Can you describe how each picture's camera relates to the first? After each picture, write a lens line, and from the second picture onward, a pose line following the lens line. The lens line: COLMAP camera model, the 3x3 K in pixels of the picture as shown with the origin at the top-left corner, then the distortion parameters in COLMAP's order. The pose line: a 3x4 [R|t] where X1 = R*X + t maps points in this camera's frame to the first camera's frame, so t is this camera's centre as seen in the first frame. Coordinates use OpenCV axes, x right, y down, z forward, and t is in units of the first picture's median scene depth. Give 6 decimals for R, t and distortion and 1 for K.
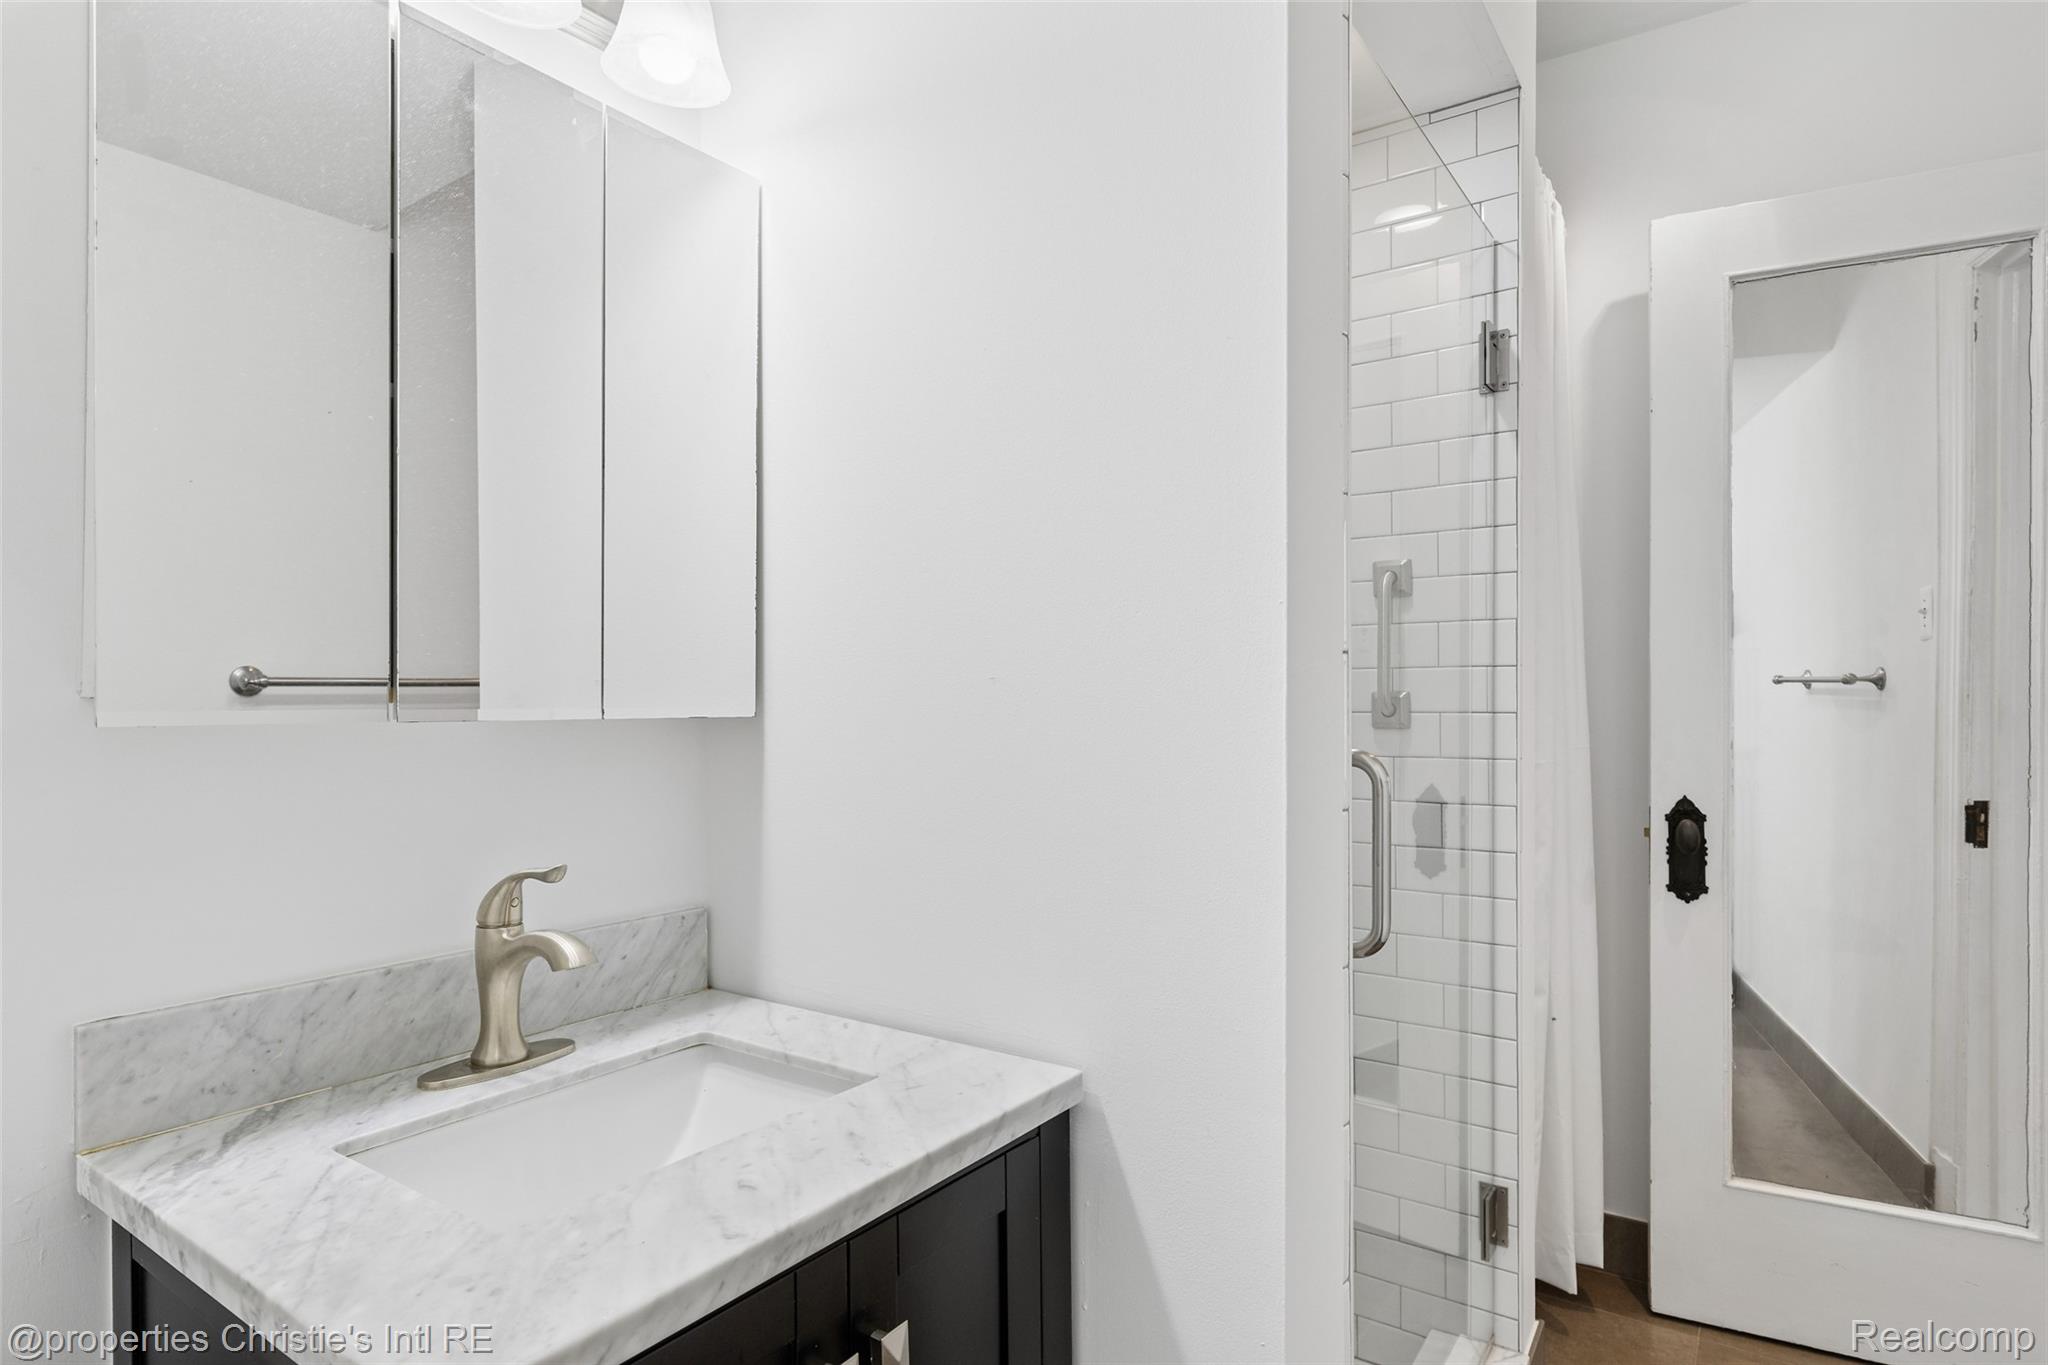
lens RADIAL K [[1087.9, 0, 1022.7], [0, 1087.9, 755.8], [0, 0, 1]] dist [0.002768, 0.000733]
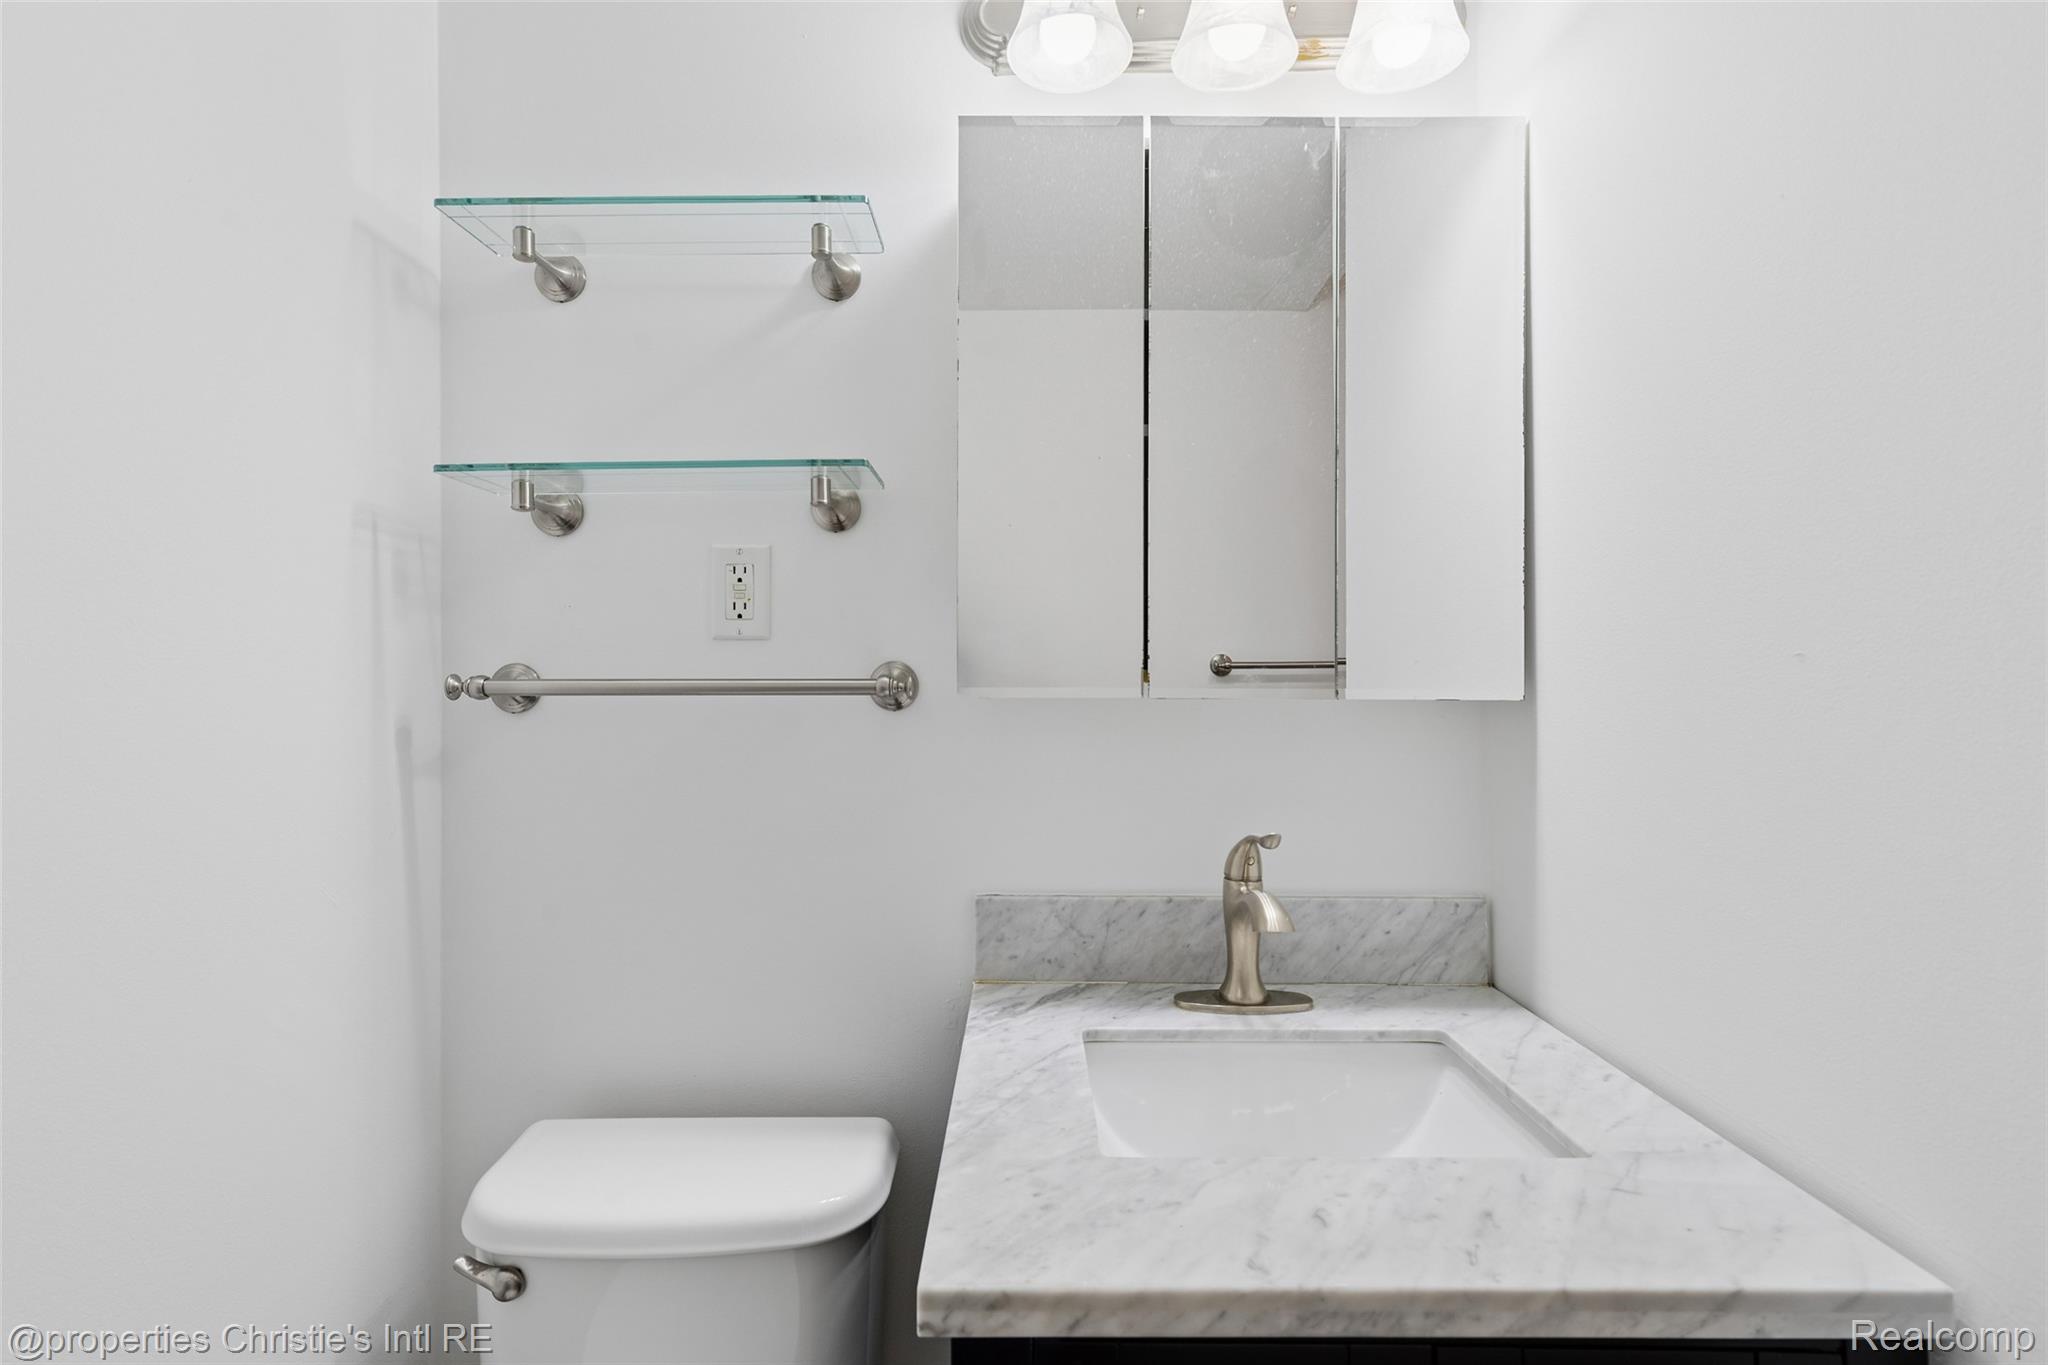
lens RADIAL K [[926.5, 0, 1022.1], [0, 926.5, 687.0], [0, 0, 1]] dist [0.010444, -0.003137]
pose [[0.583556, 0.013000, -0.811969, 0.172810], [-0.047391, 0.998713, -0.018070, -0.016352], [0.810689, 0.049025, 0.583421, 0.248601]]
